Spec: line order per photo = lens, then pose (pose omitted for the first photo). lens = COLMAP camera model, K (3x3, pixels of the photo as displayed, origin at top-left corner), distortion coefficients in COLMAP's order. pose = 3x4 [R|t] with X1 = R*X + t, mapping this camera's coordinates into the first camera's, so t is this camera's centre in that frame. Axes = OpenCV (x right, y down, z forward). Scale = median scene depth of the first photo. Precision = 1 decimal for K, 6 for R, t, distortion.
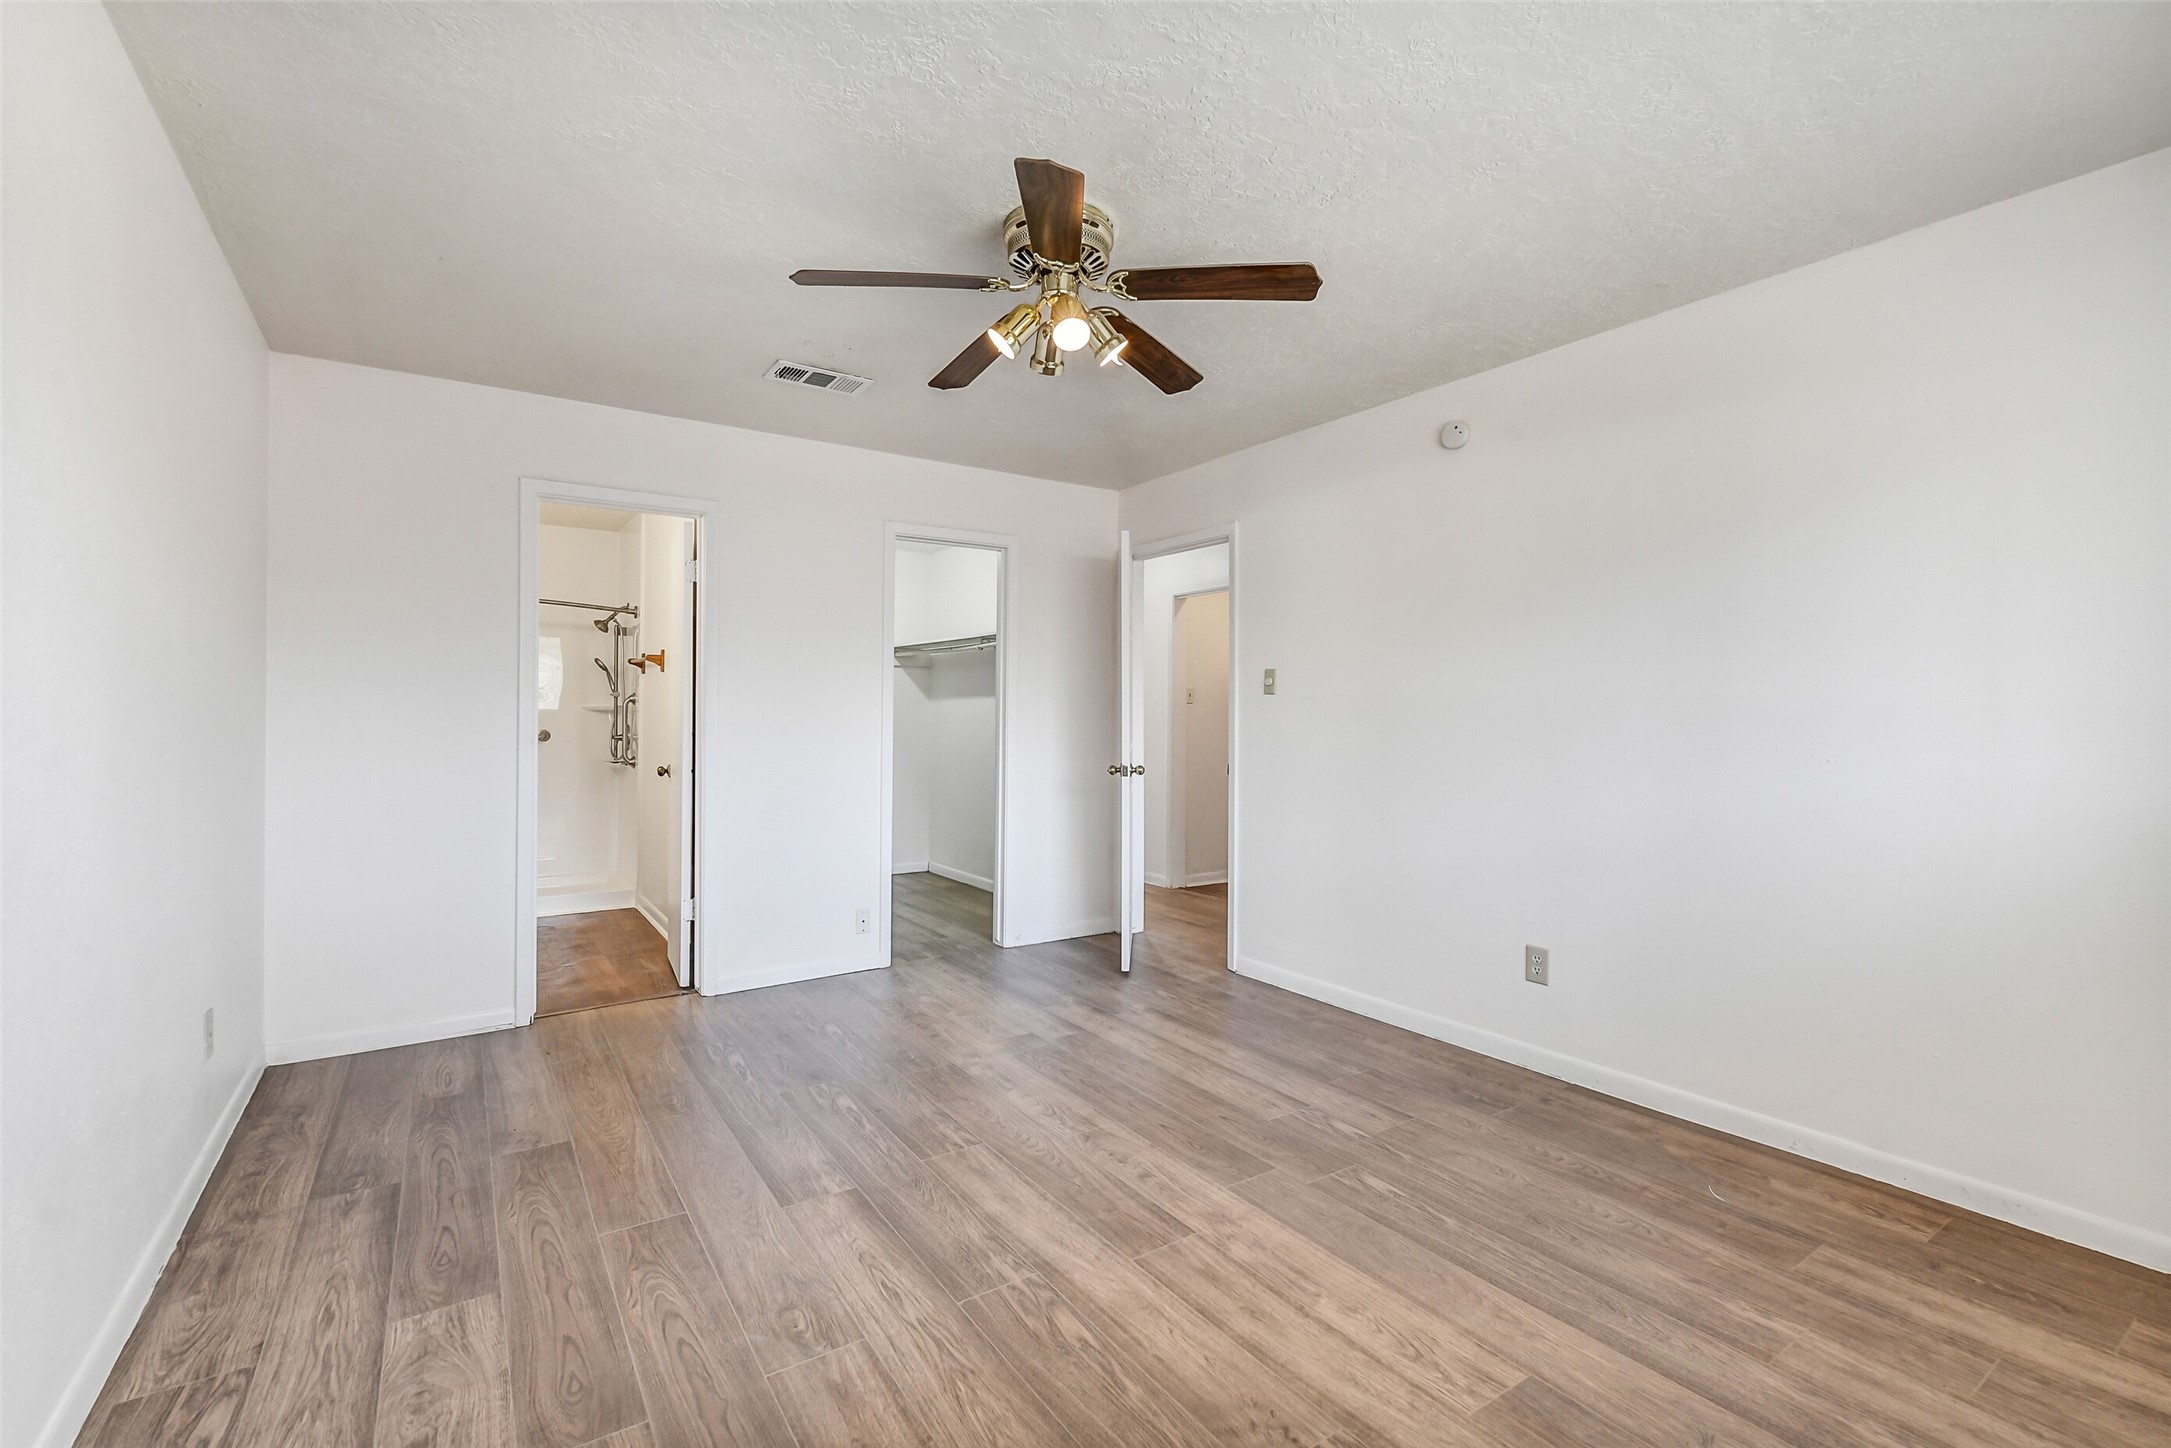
lens RADIAL K [[947.0, 0, 1088.6], [0, 947.0, 712.2], [0, 0, 1]] dist [0.000647, -0.000445]
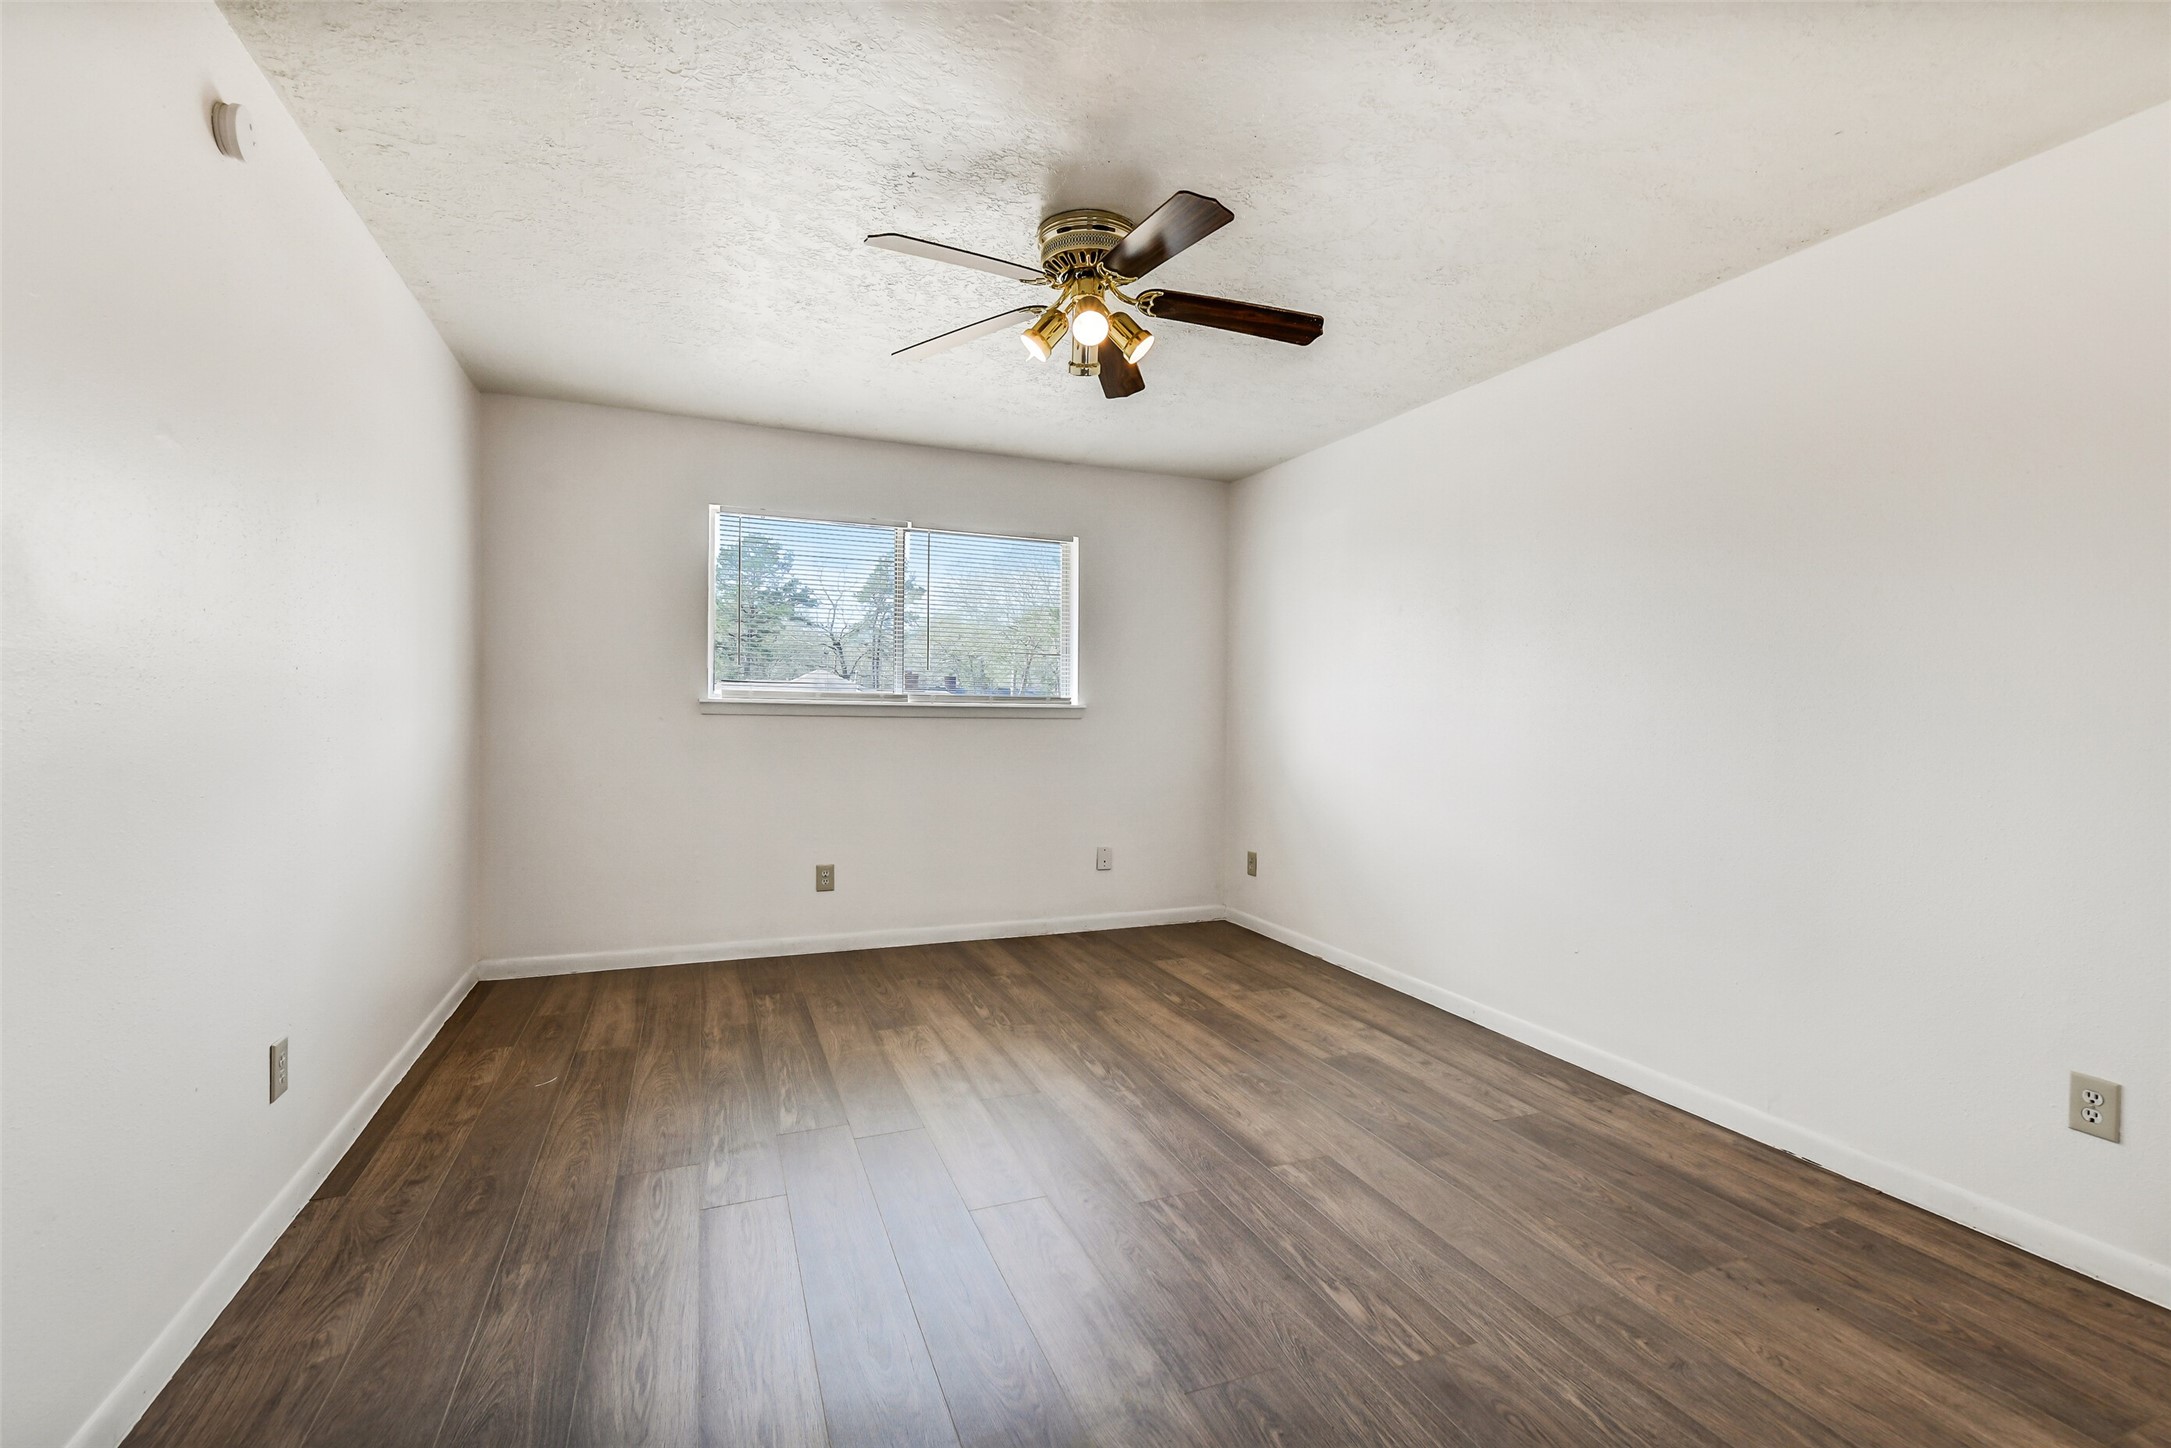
lens RADIAL K [[947.0, 0, 1088.6], [0, 947.0, 712.2], [0, 0, 1]] dist [0.000647, -0.000445]
pose [[-0.979130, -0.017824, 0.202451, -0.281910], [-0.018583, 0.999826, -0.001846, 0.023671], [-0.202383, -0.005570, -0.979291, 2.254495]]
